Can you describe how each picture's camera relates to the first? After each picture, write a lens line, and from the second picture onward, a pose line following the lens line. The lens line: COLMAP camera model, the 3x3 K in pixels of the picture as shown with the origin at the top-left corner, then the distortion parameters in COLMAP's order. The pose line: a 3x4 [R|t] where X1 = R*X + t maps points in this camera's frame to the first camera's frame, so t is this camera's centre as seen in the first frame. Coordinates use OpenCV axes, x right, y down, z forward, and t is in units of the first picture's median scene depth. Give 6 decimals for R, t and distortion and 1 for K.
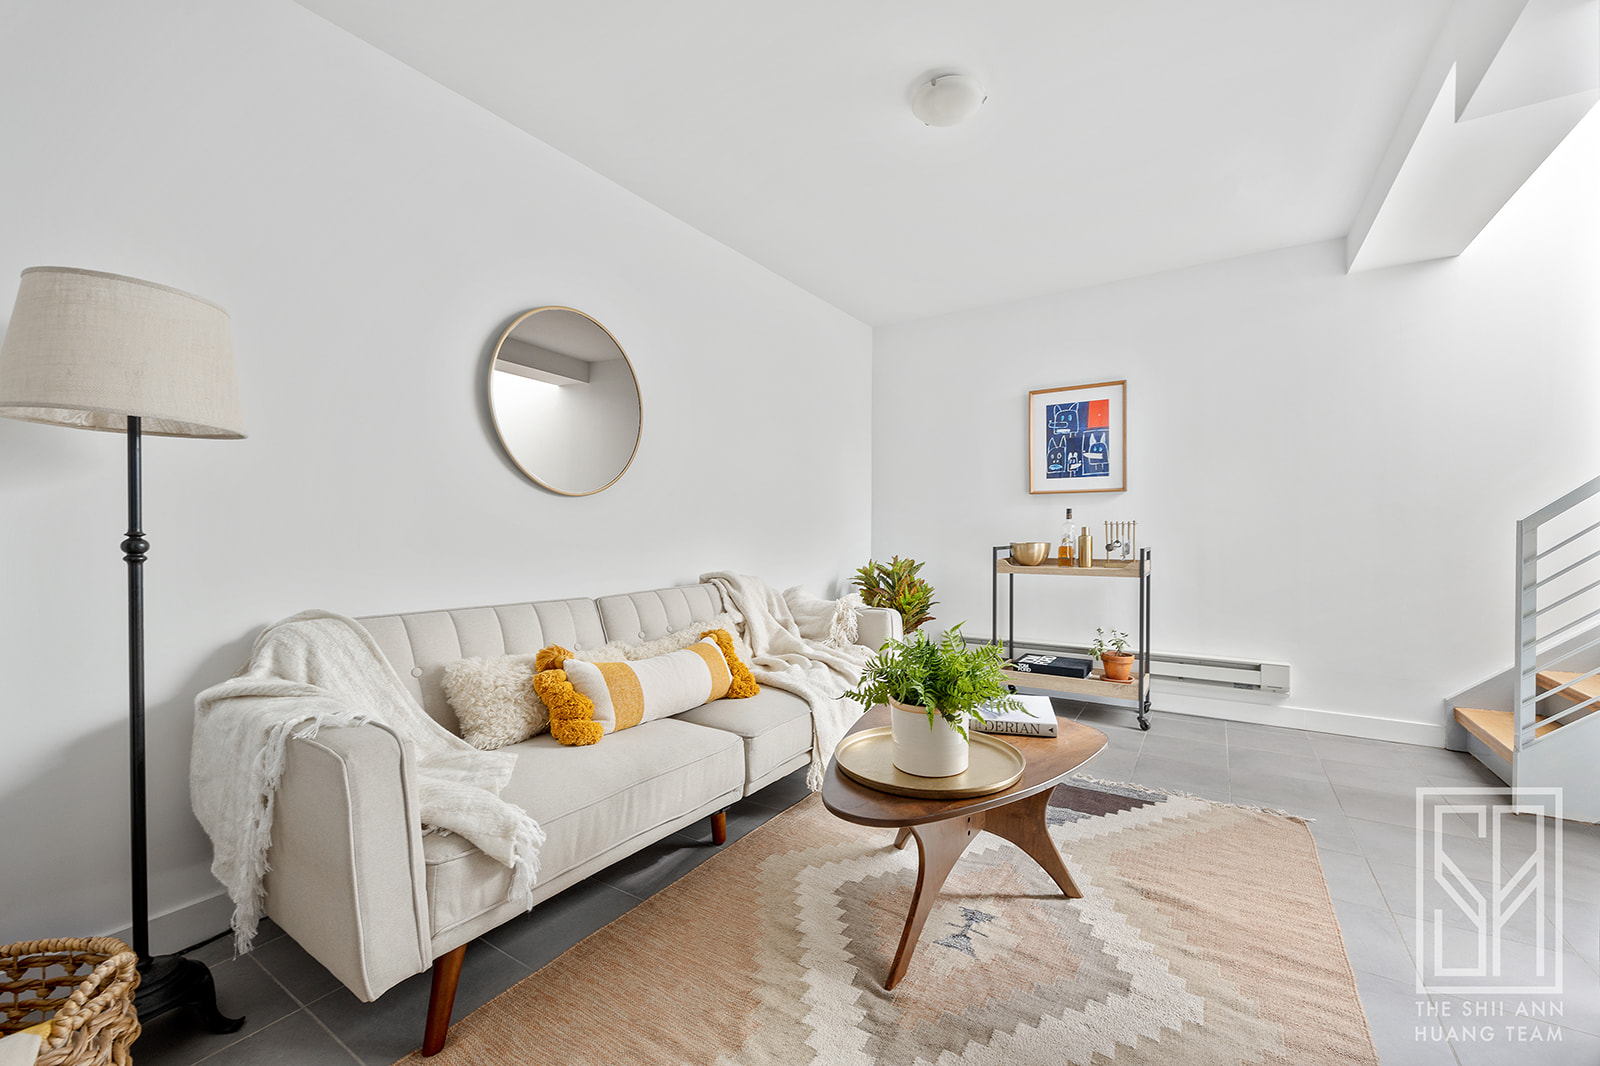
lens RADIAL K [[654.3, 0, 800.2], [0, 654.3, 534.6], [0, 0, 1]] dist [-0.003084, 0.000473]
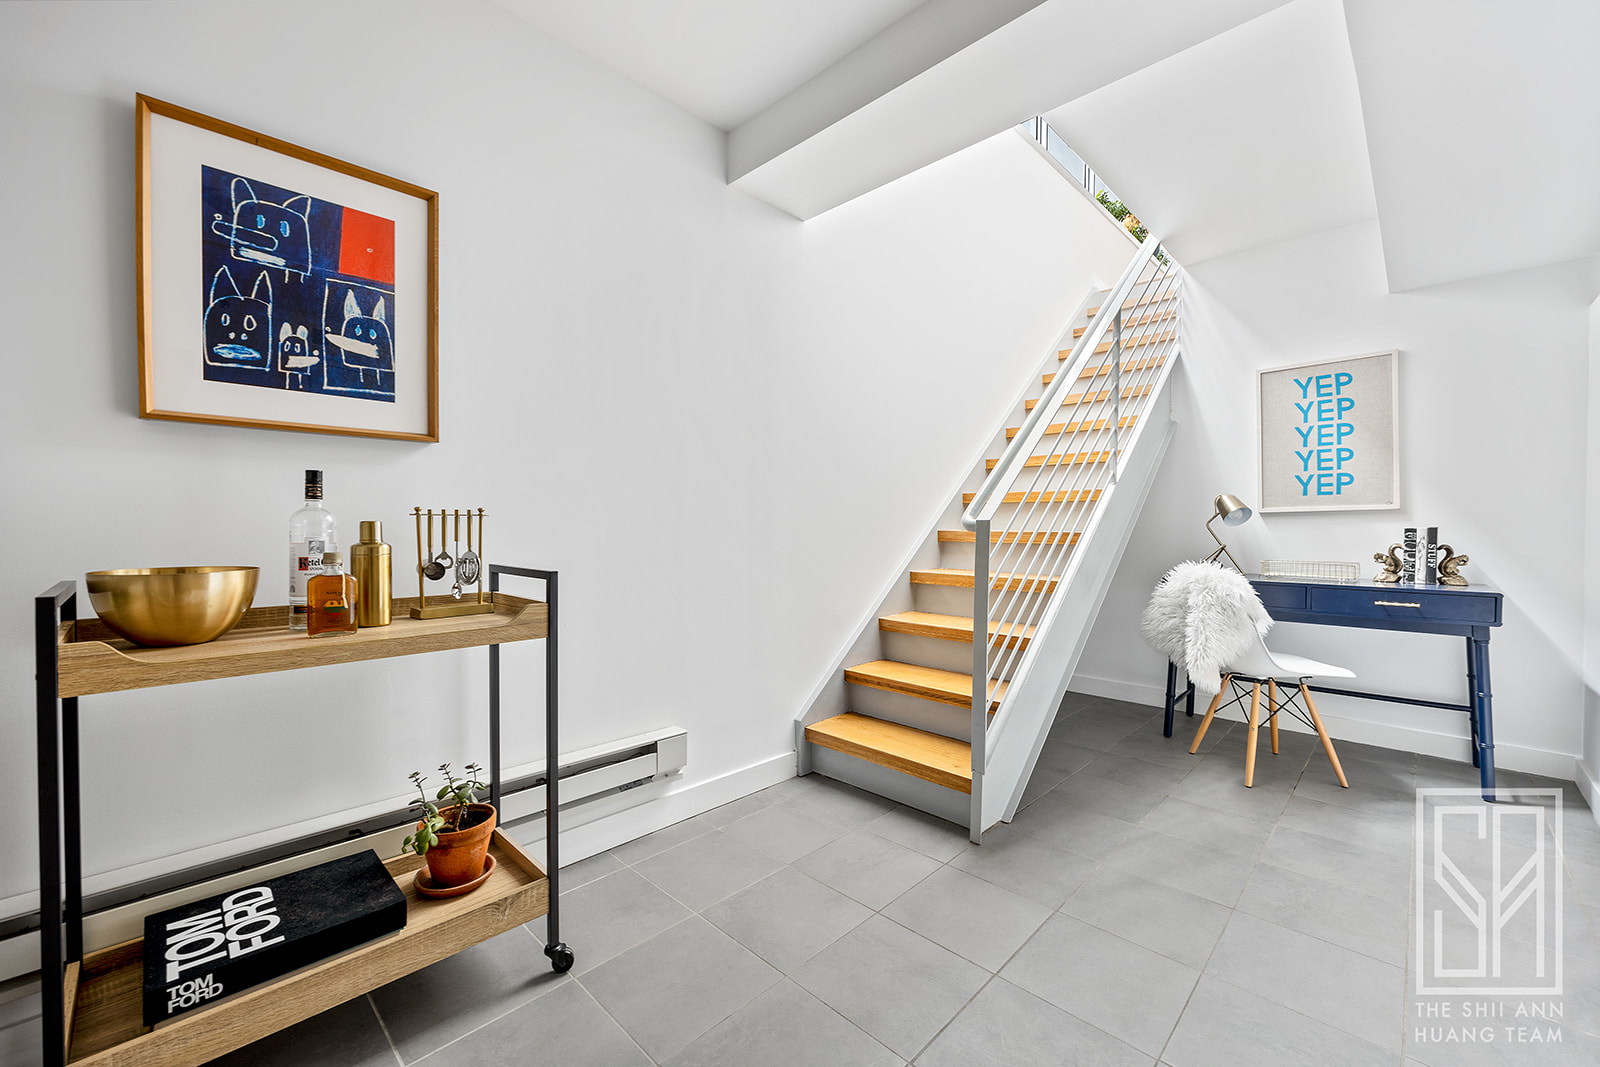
lens RADIAL K [[654.3, 0, 799.9], [0, 654.3, 531.1], [0, 0, 1]] dist [-0.003084, 0.000473]
pose [[0.181729, -0.006059, 0.983330, 0.099072], [0.004837, 0.999974, 0.005267, -0.006164], [-0.983337, 0.003799, 0.181754, 0.656980]]
